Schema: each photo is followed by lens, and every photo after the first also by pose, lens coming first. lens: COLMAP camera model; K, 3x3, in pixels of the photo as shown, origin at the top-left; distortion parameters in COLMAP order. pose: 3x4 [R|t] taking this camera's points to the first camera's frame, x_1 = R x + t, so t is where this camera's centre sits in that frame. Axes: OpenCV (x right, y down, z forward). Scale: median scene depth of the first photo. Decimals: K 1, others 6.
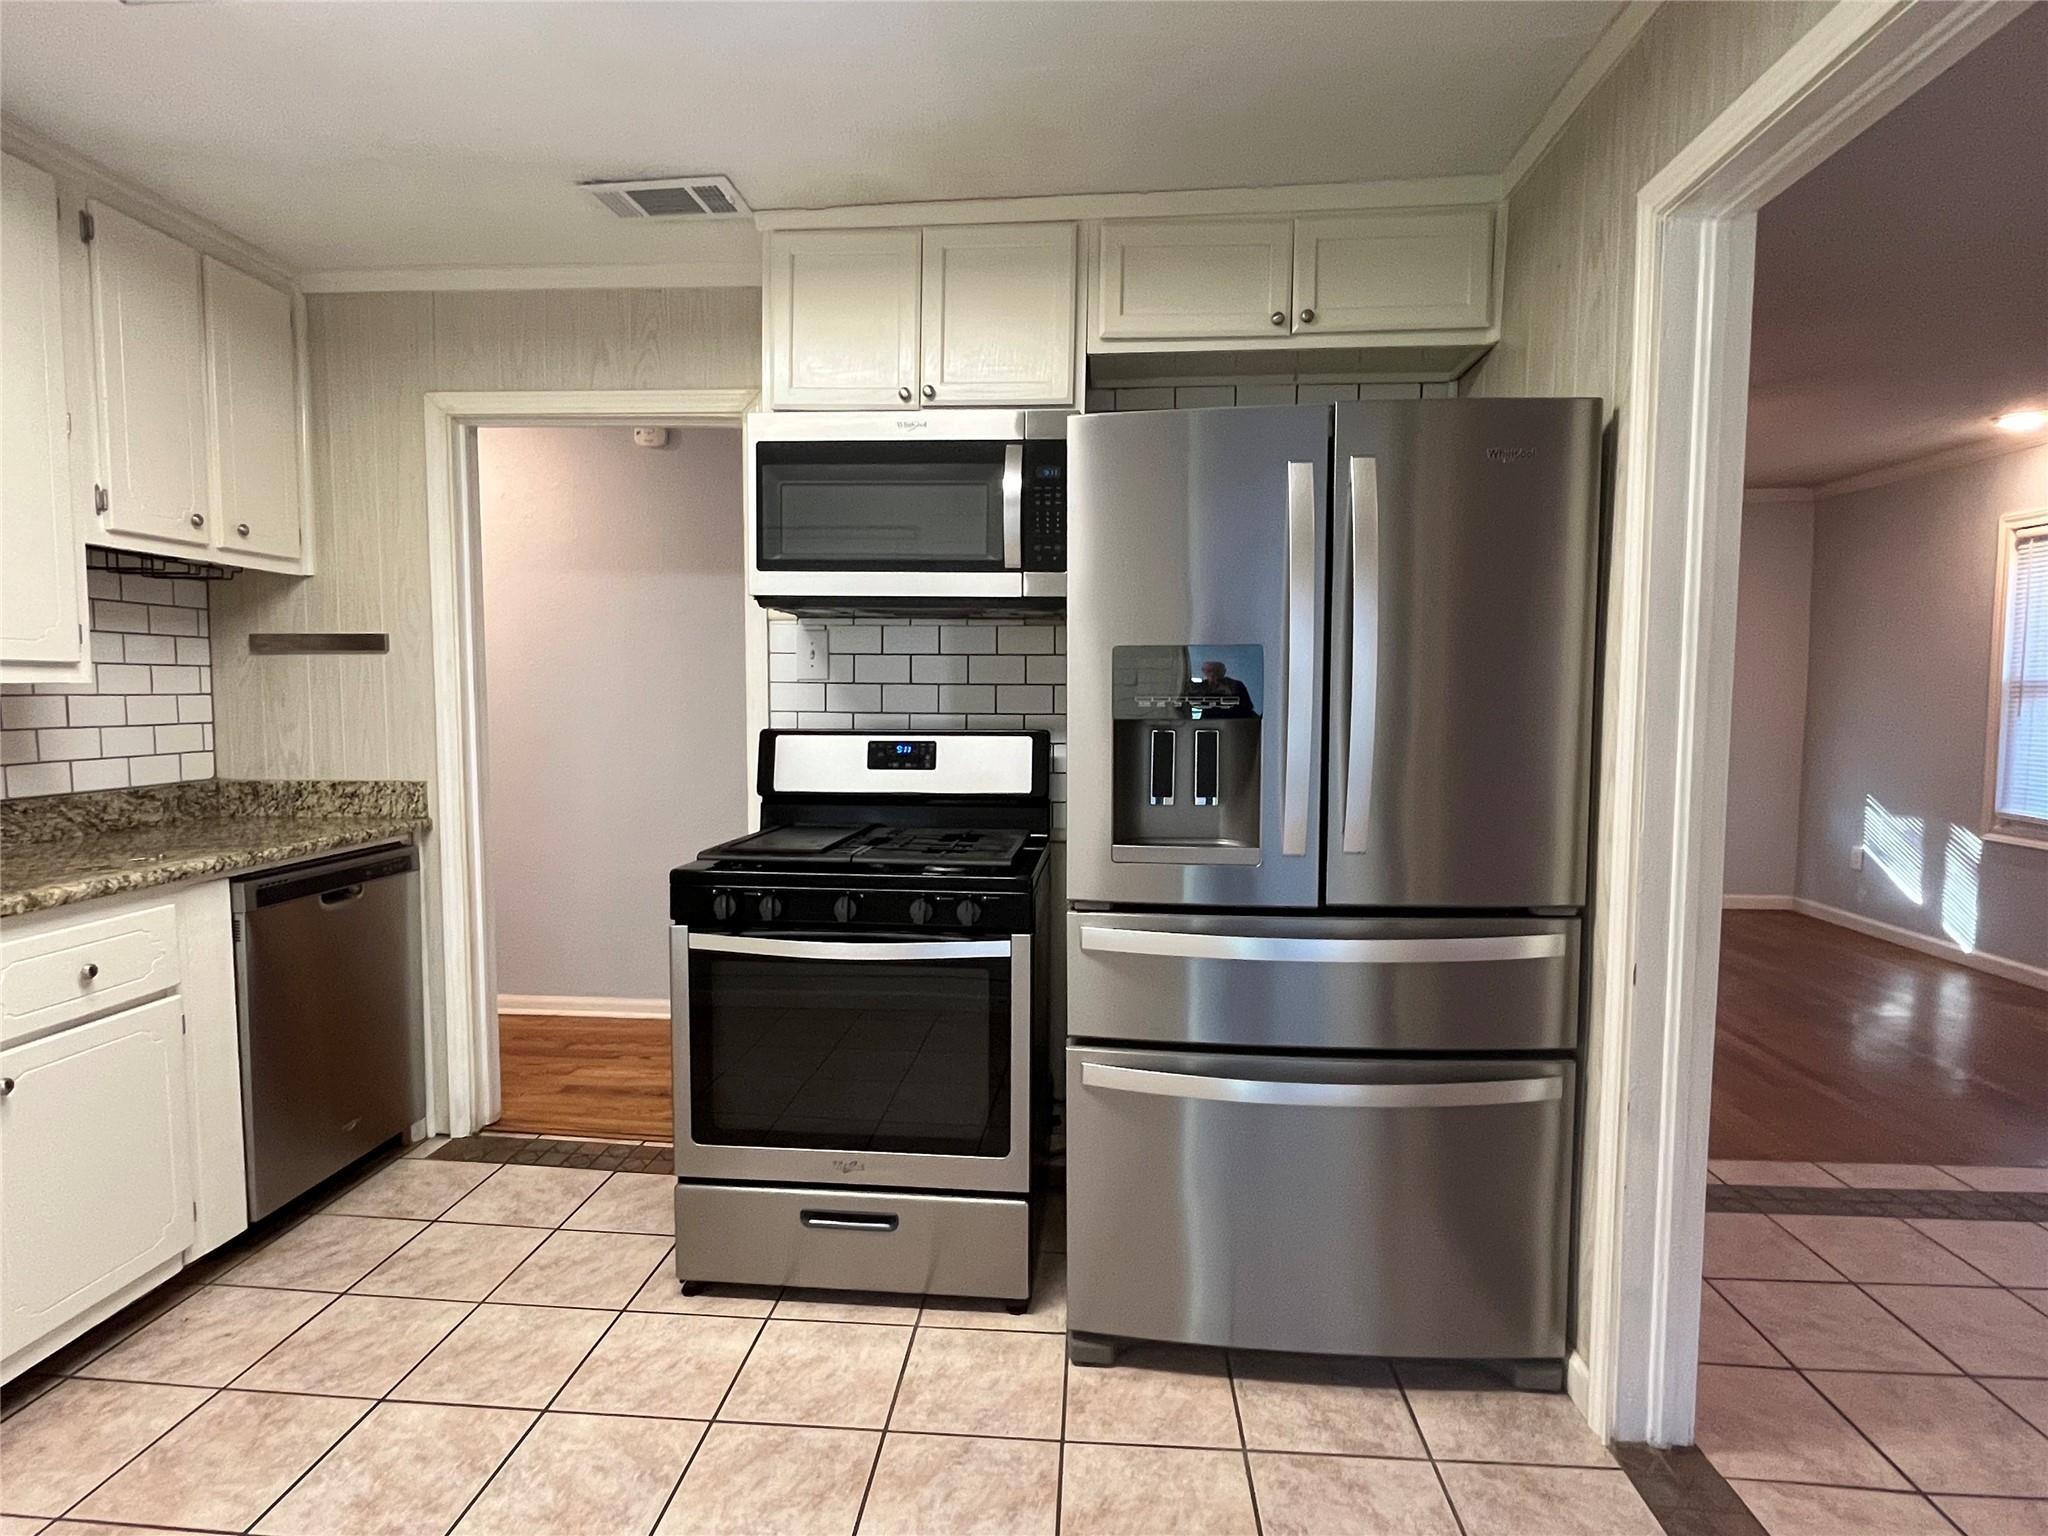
lens RADIAL K [[1056.2, 0, 1018.7], [0, 1056.2, 766.6], [0, 0, 1]] dist [0.003411, 0.001850]
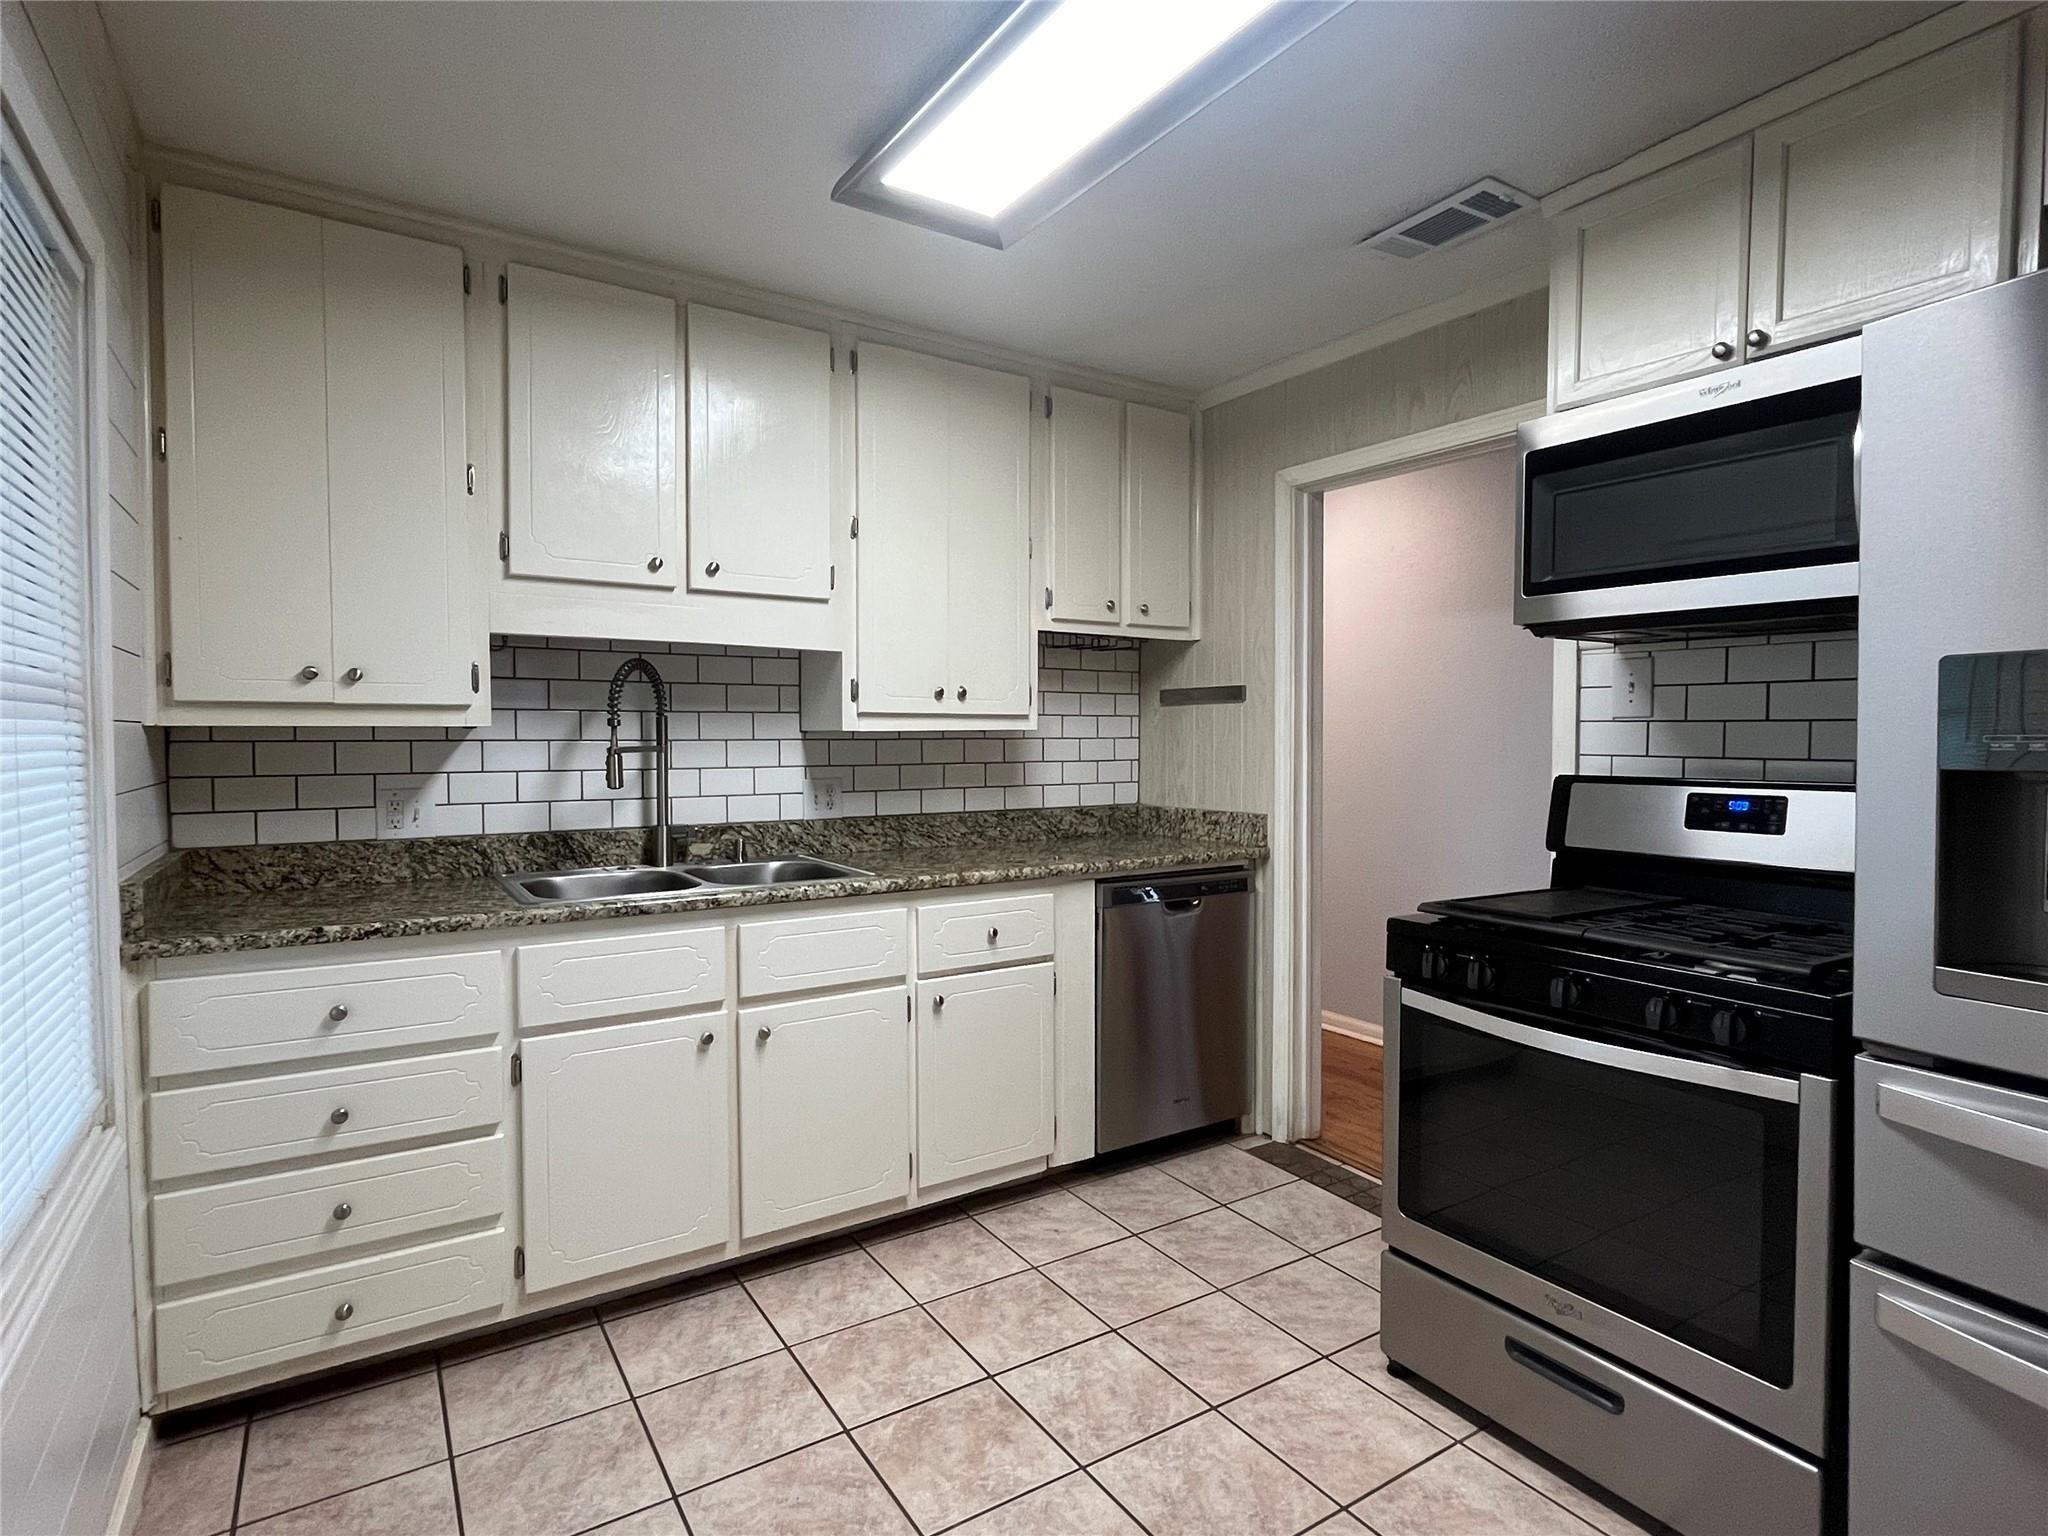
lens RADIAL K [[1056.2, 0, 1018.7], [0, 1056.2, 766.6], [0, 0, 1]] dist [0.003411, 0.001850]
pose [[0.606832, 0.018476, -0.794615, 0.203760], [-0.051452, 0.998546, -0.016075, -0.006179], [0.793163, 0.050640, 0.606900, 0.127541]]
